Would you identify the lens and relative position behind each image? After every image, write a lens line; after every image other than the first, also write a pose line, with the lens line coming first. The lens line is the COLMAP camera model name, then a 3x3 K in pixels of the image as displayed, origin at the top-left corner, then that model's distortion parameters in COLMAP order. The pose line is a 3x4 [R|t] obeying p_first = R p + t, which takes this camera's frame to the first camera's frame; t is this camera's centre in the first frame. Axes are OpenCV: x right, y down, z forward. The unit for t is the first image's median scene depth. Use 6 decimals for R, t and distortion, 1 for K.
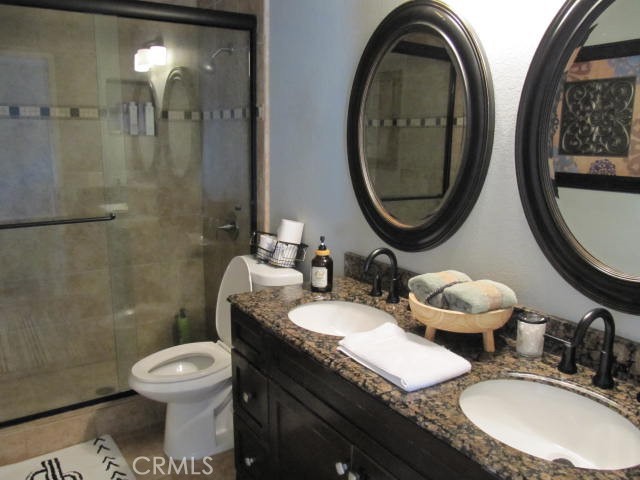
lens RADIAL K [[530.6, 0, 320.1], [0, 530.6, 247.0], [0, 0, 1]] dist [-0.062650, 0.036351]
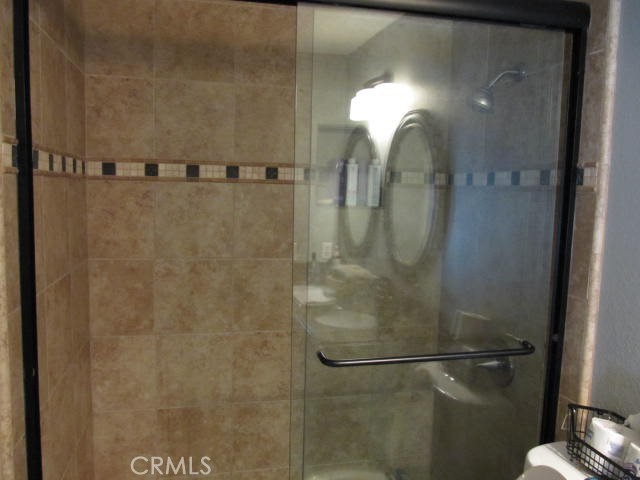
lens RADIAL K [[530.6, 0, 317.6], [0, 530.6, 238.4], [0, 0, 1]] dist [-0.062650, 0.036351]
pose [[0.939338, 0.041579, -0.340463, -0.166932], [-0.082361, 0.990926, -0.106219, -0.100686], [0.332957, 0.127816, 0.934239, 0.369118]]
